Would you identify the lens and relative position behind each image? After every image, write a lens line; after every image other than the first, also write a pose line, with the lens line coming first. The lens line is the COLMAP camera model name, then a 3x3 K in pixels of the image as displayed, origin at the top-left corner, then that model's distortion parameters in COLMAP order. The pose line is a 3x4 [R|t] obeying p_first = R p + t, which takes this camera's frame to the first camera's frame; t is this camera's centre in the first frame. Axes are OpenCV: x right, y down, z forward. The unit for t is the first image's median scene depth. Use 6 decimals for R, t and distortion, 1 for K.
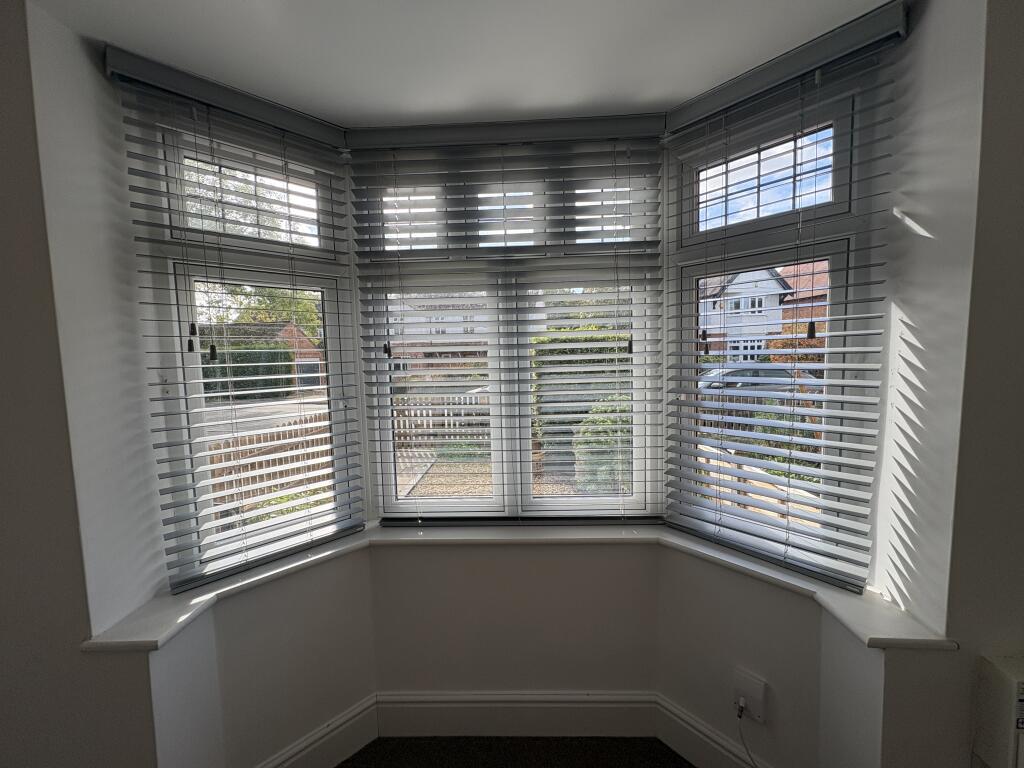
lens RADIAL K [[407.5, 0, 512.0], [0, 407.5, 384.0], [0, 0, 1]] dist [0.001541, -0.000137]
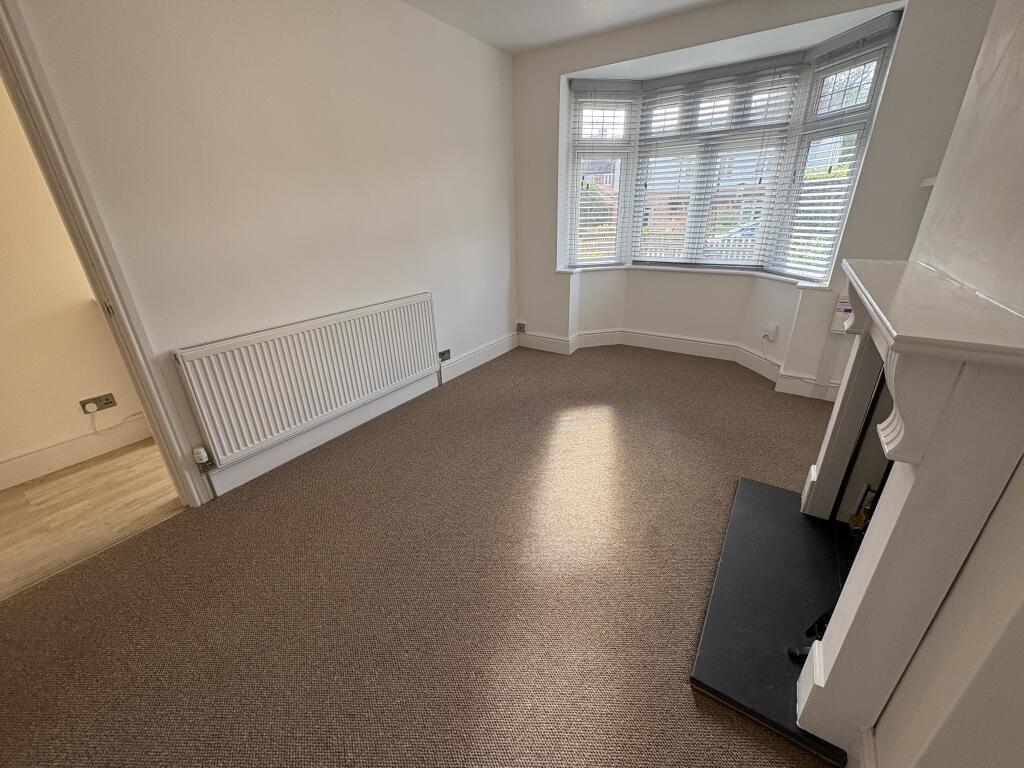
lens RADIAL K [[407.5, 0, 512.0], [0, 407.5, 384.0], [0, 0, 1]] dist [0.001541, -0.000137]
pose [[0.846761, 0.213226, -0.487371, 0.453967], [-0.034496, 0.936236, 0.349673, 0.202389], [0.530854, -0.279278, 0.800123, -1.682184]]
